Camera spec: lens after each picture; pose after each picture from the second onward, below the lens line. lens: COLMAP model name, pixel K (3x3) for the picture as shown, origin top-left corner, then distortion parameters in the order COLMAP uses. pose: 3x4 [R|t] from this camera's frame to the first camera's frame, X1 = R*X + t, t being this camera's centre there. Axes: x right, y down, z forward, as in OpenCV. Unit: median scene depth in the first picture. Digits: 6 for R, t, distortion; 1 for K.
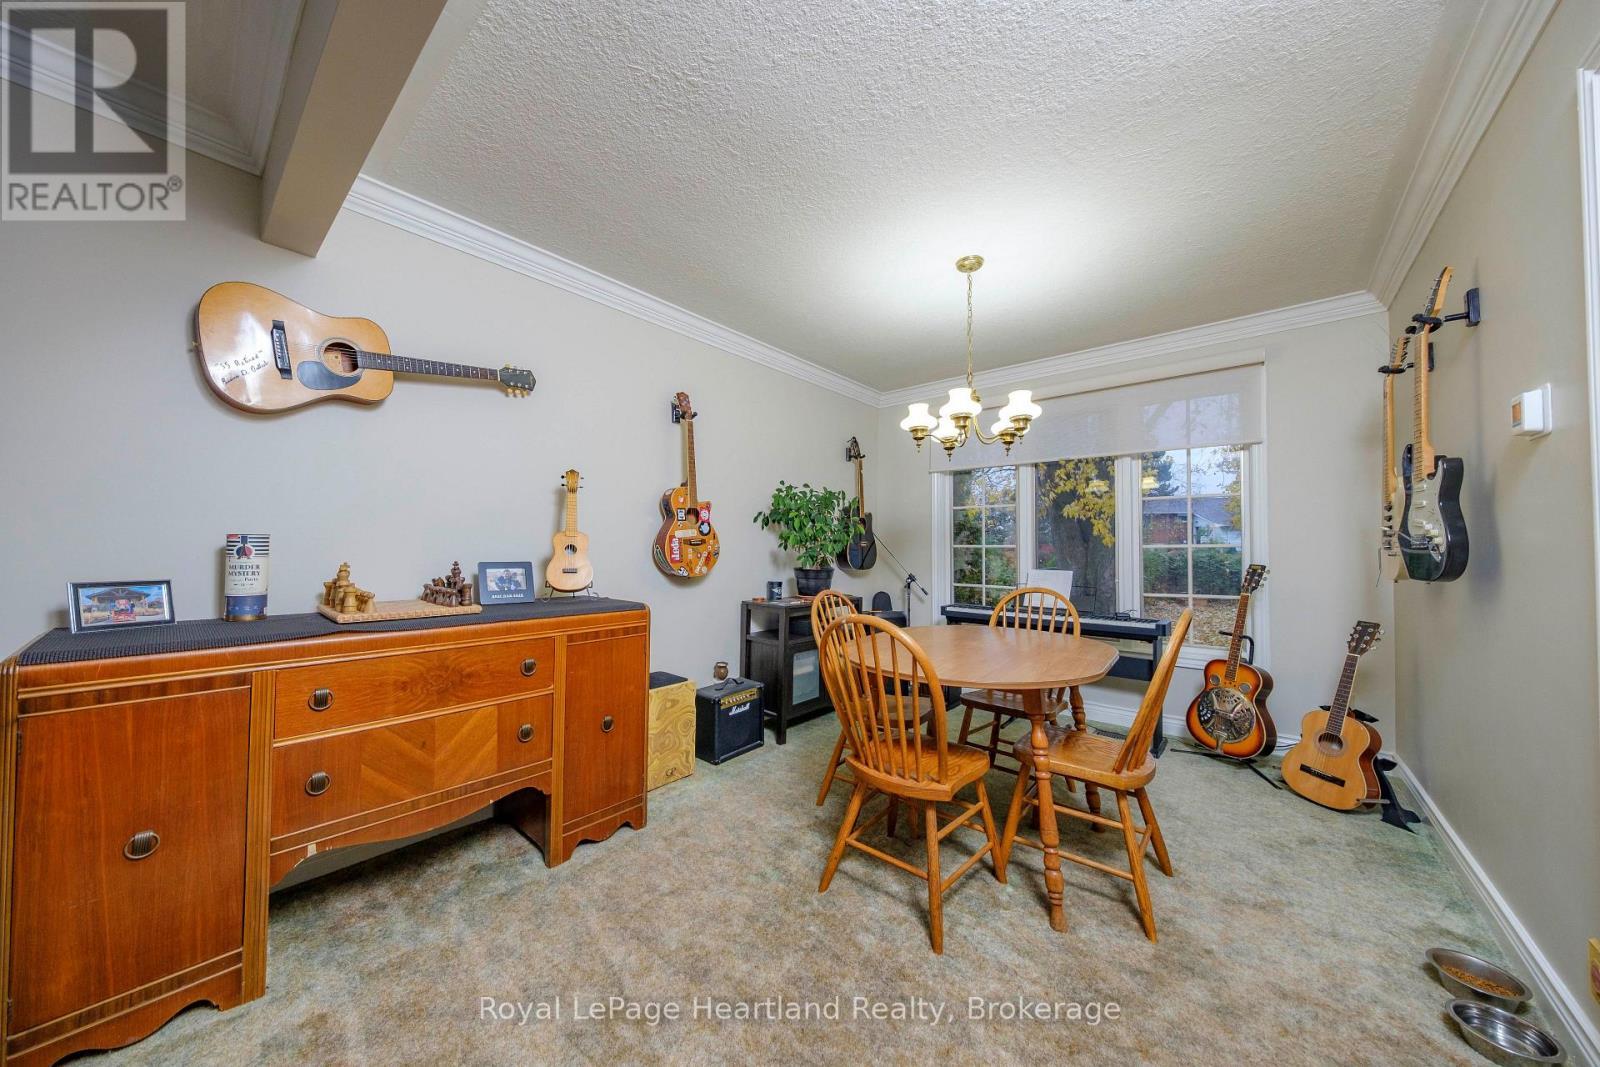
lens RADIAL K [[541.5, 0, 786.5], [0, 541.5, 537.6], [0, 0, 1]] dist [0.001366, -0.000223]
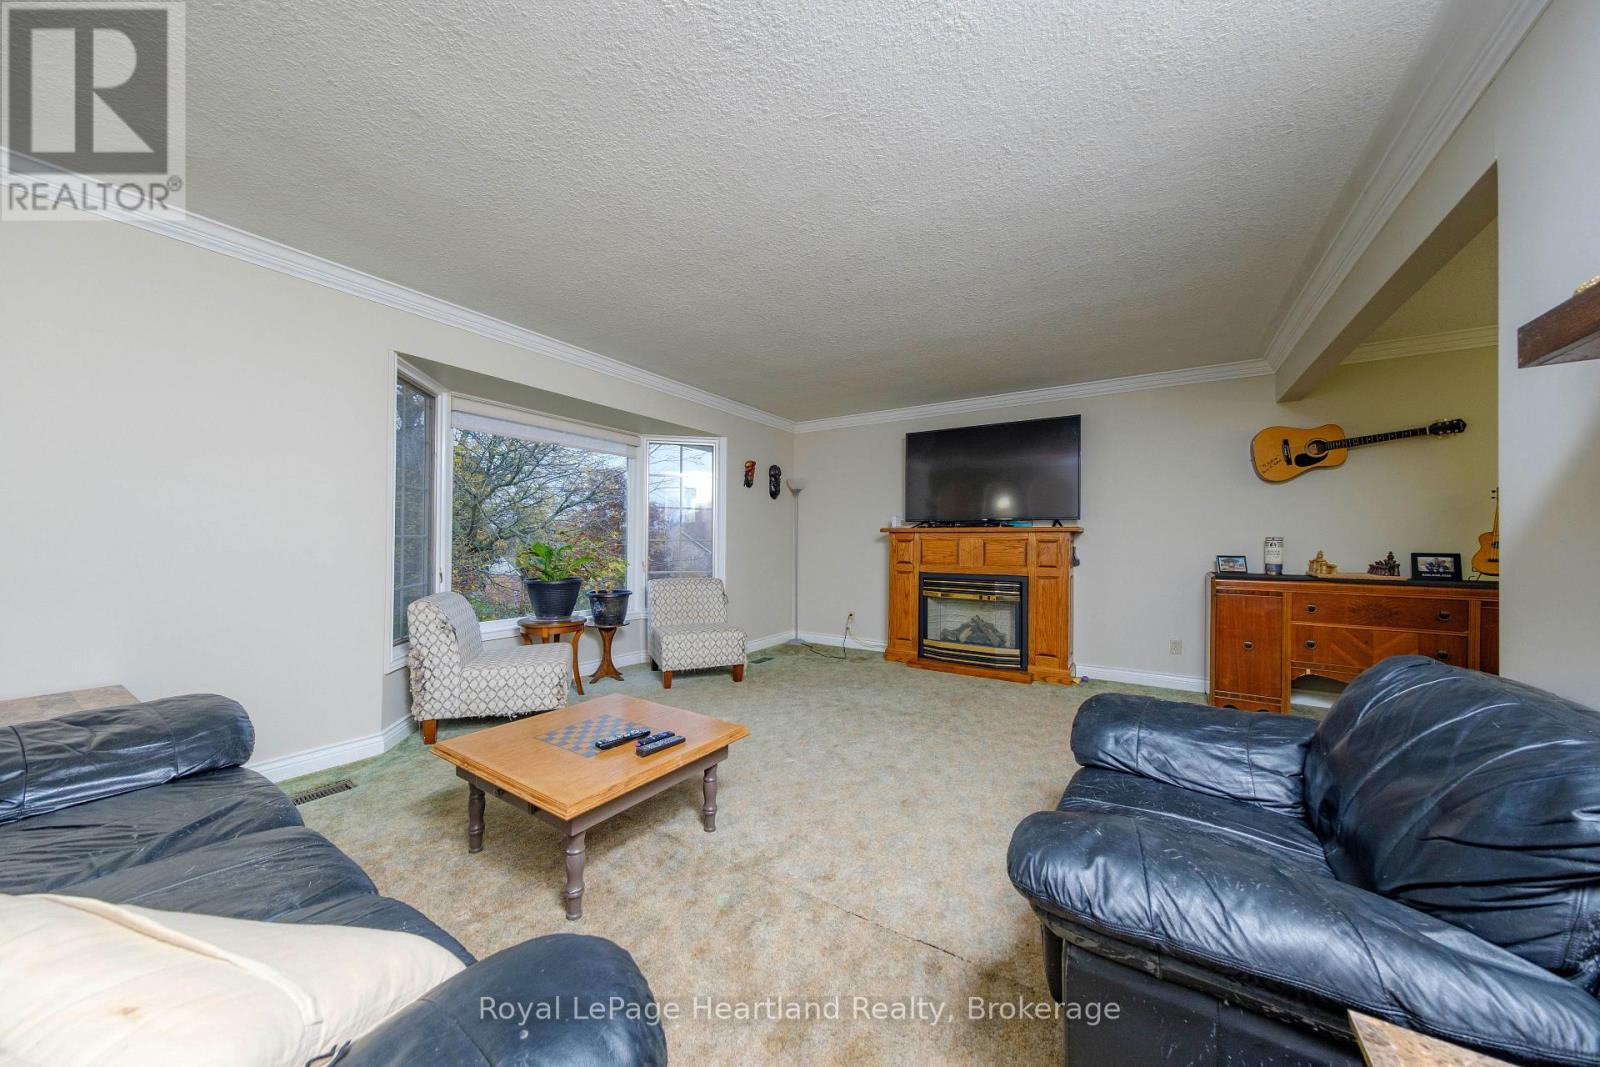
lens RADIAL K [[541.5, 0, 787.9], [0, 541.5, 539.2], [0, 0, 1]] dist [0.001366, -0.000223]
pose [[0.119665, -0.005331, -0.992800, 1.068991], [0.015206, 0.999878, -0.003536, -0.022592], [0.992698, -0.014674, 0.119731, -1.358108]]
